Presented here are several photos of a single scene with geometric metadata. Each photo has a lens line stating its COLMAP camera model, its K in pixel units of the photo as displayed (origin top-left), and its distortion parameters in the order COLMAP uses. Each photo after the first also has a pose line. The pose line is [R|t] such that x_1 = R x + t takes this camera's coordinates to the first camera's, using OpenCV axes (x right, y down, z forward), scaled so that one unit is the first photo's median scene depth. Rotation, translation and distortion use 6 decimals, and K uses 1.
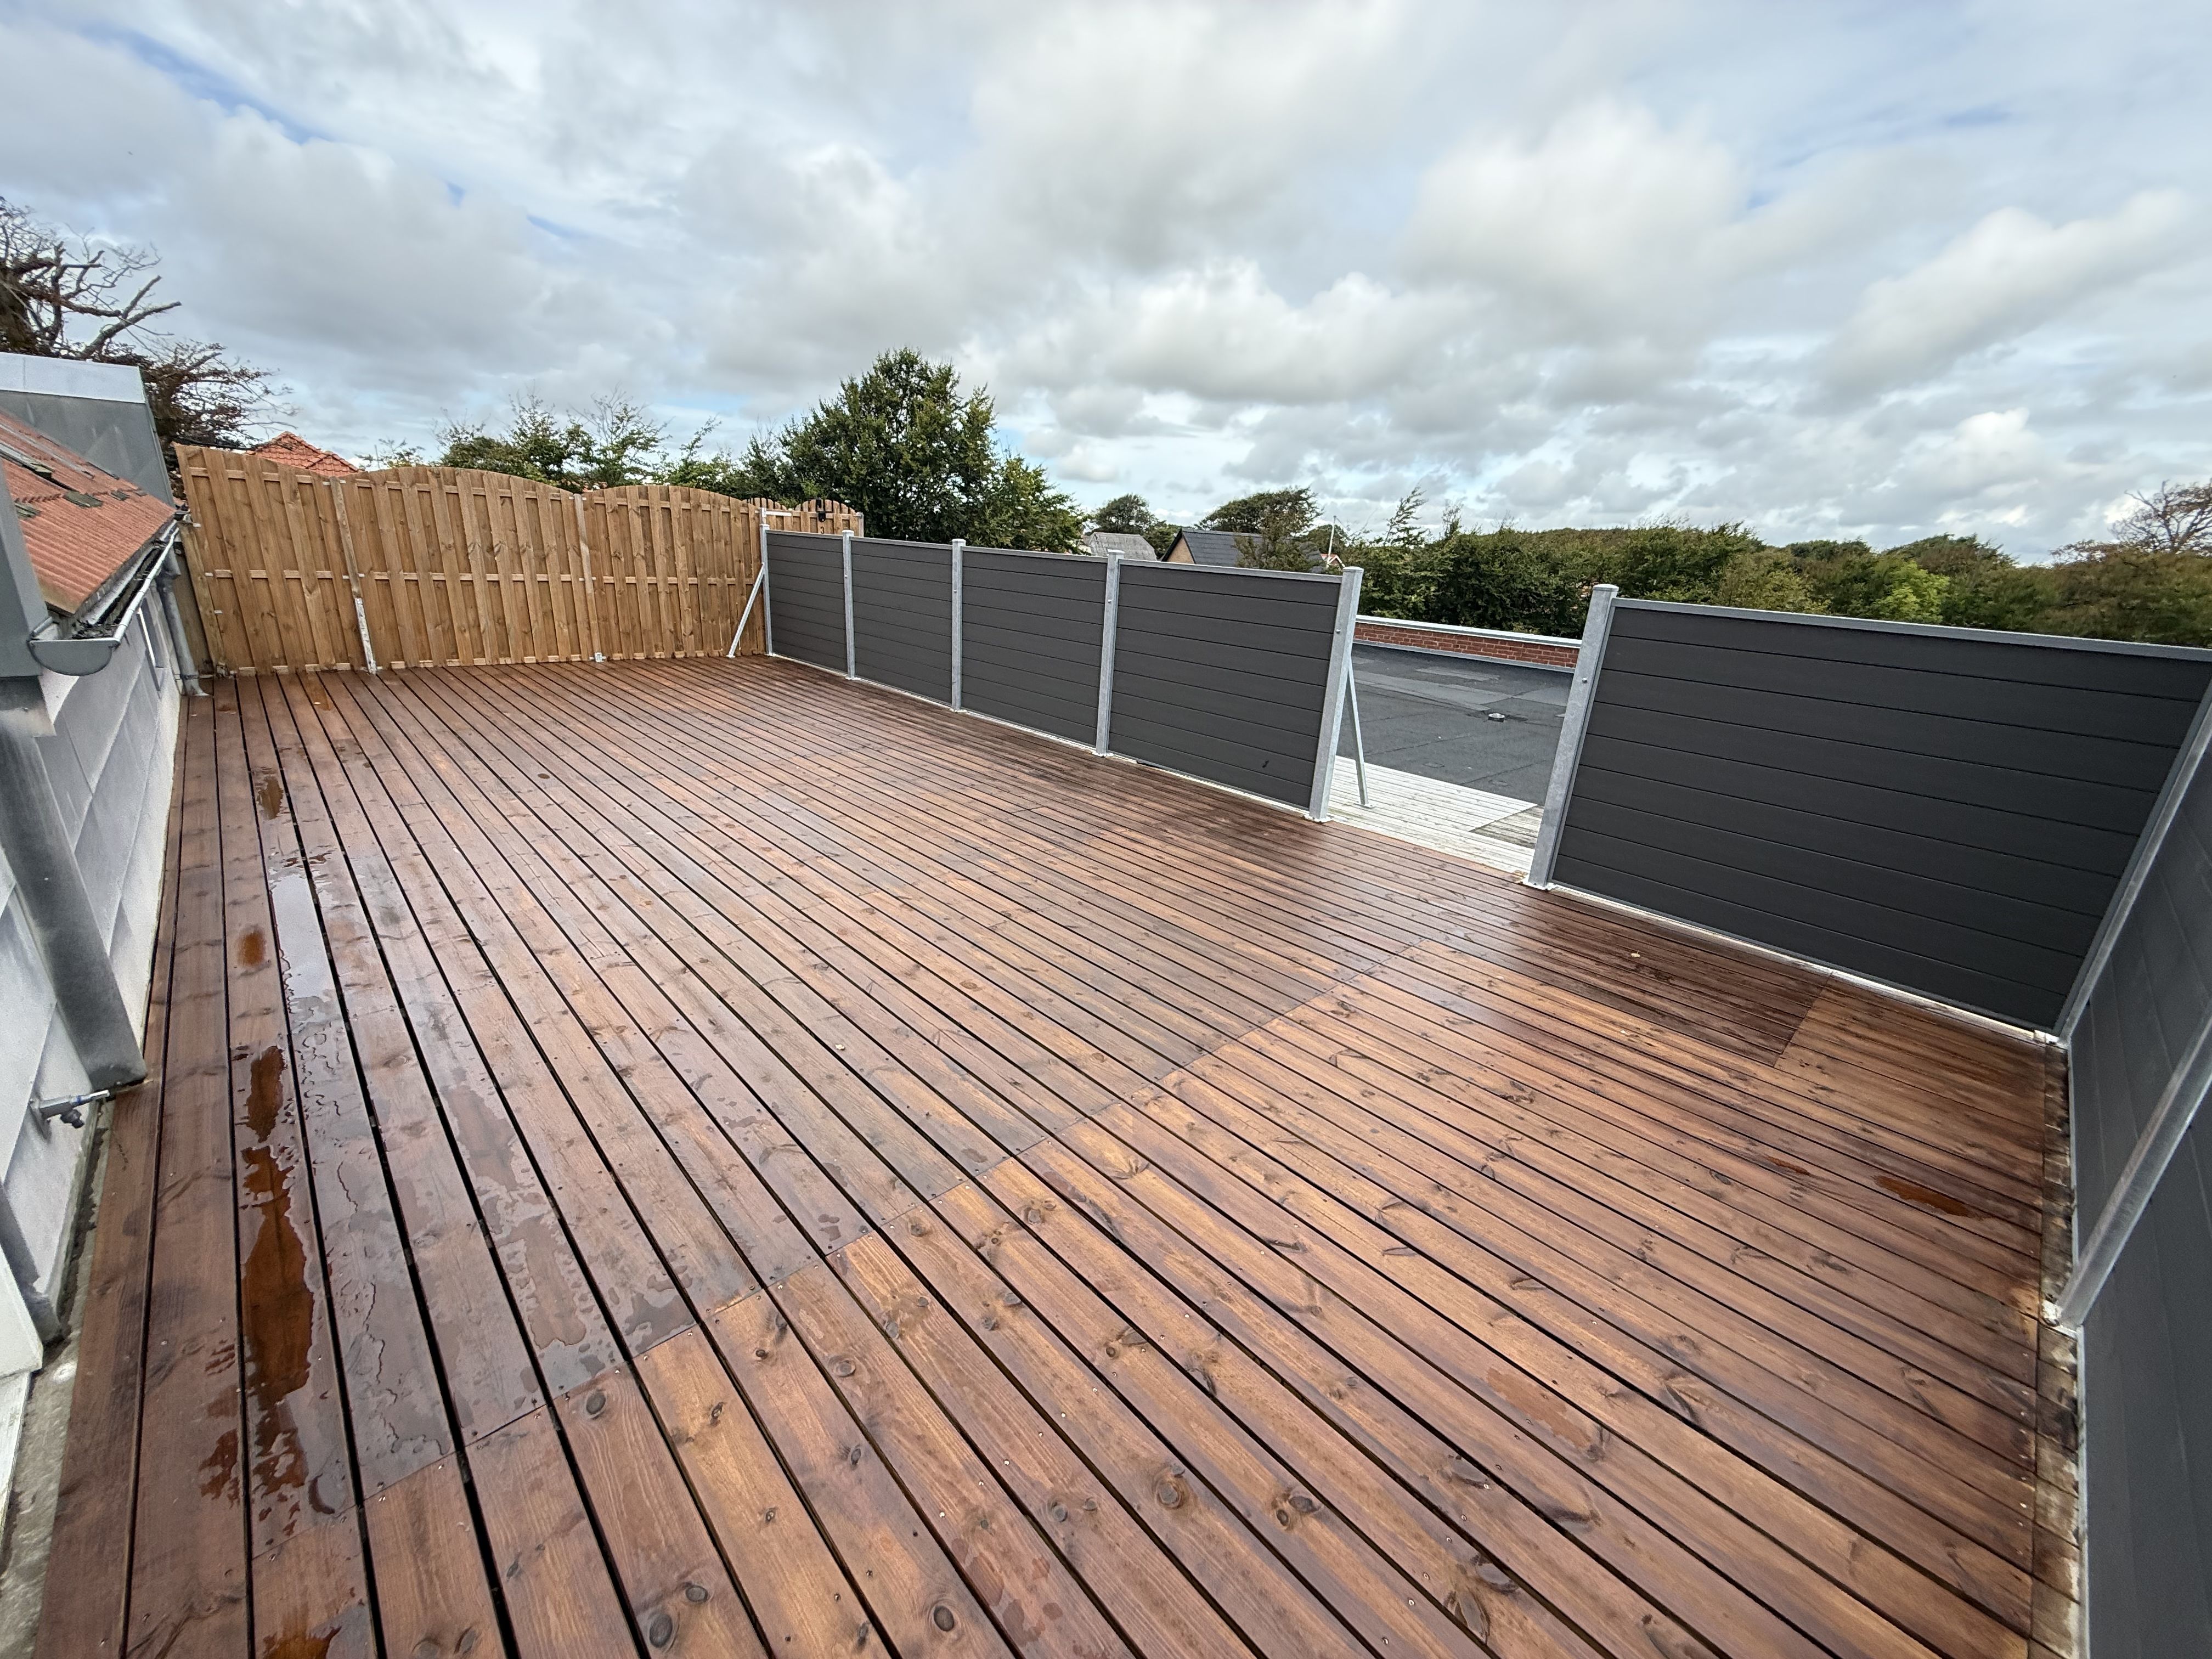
lens RADIAL K [[879.5, 0, 1105.9], [0, 879.5, 826.8], [0, 0, 1]] dist [0.000540, 0.000388]
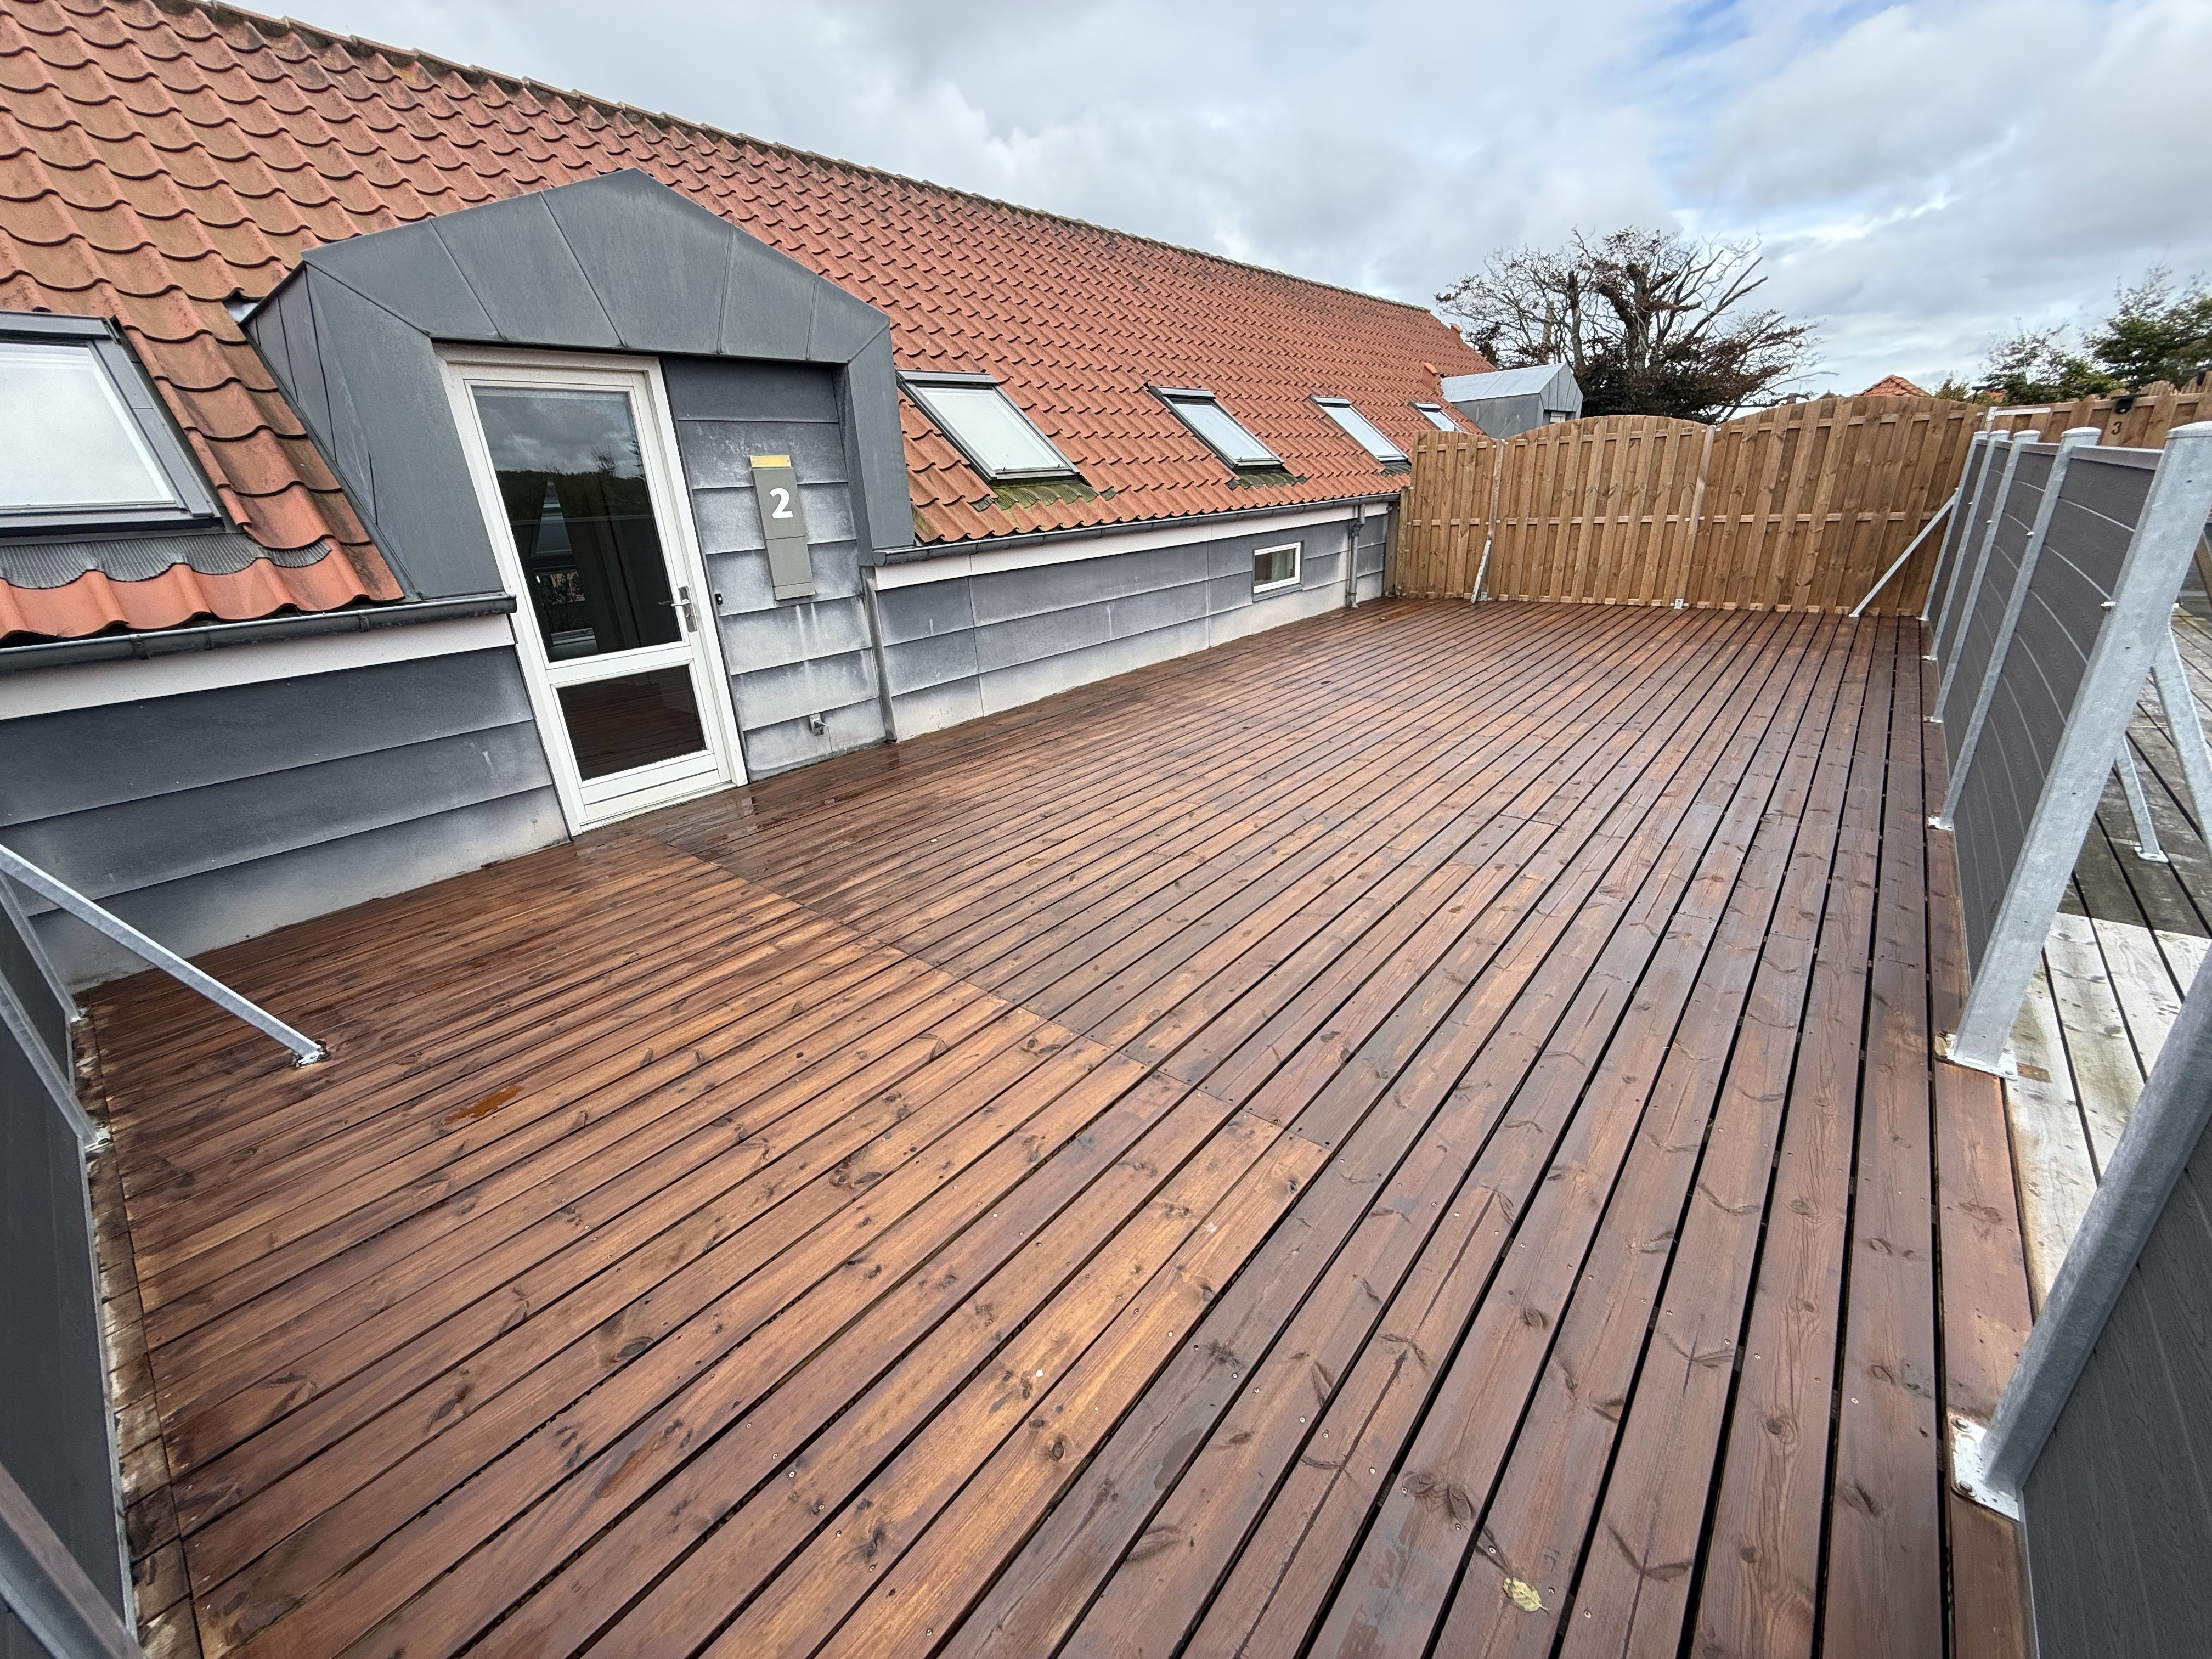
lens RADIAL K [[879.5, 0, 1106.5], [0, 879.5, 834.2], [0, 0, 1]] dist [0.000540, 0.000388]
pose [[0.109001, 0.310259, -0.944382, 0.710122], [-0.250668, 0.927919, 0.275918, -0.152089], [0.961917, 0.206651, 0.178916, 0.638435]]
